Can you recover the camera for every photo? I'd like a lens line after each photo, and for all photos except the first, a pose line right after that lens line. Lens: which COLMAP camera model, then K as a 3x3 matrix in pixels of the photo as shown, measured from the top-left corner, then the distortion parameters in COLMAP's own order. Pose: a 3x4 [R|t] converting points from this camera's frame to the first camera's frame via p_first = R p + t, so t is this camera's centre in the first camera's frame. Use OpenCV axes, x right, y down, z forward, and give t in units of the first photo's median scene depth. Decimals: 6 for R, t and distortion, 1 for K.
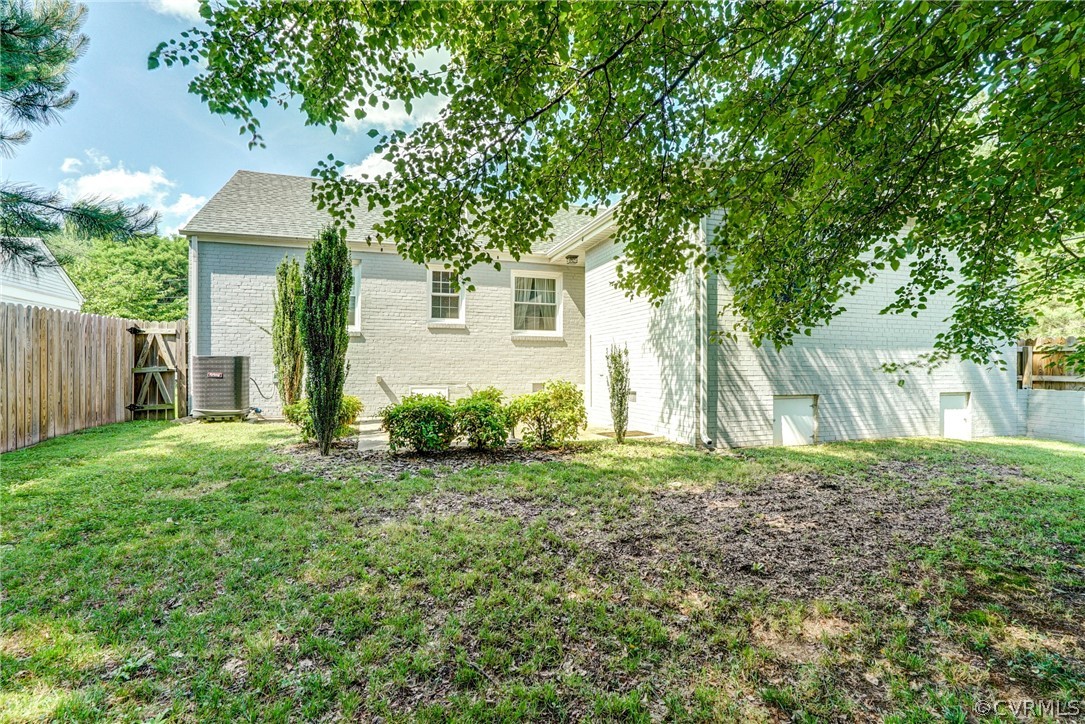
lens RADIAL K [[501.3, 0, 544.3], [0, 501.3, 362.9], [0, 0, 1]] dist [-0.002204, 0.000048]
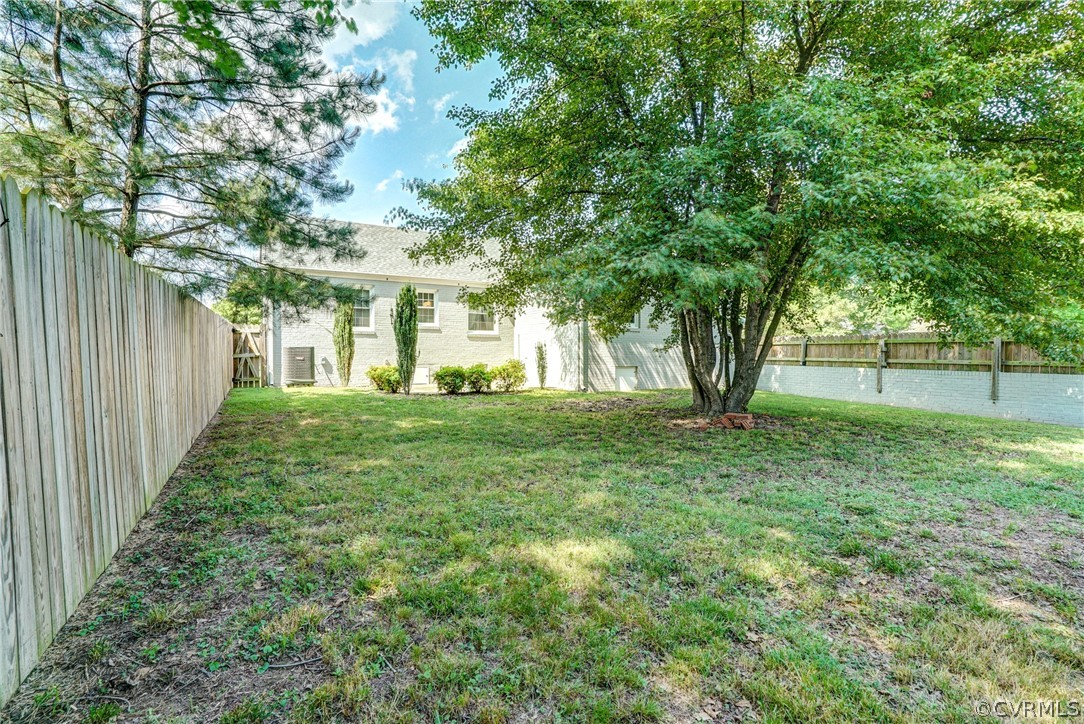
lens RADIAL K [[500.9, 0, 541.7], [0, 500.9, 359.1], [0, 0, 1]] dist [-0.002204, 0.000048]
pose [[0.977958, -0.004676, 0.208751, -0.249302], [0.002659, 0.999947, 0.009937, 0.014302], [-0.208787, -0.009163, 0.977918, -0.892229]]
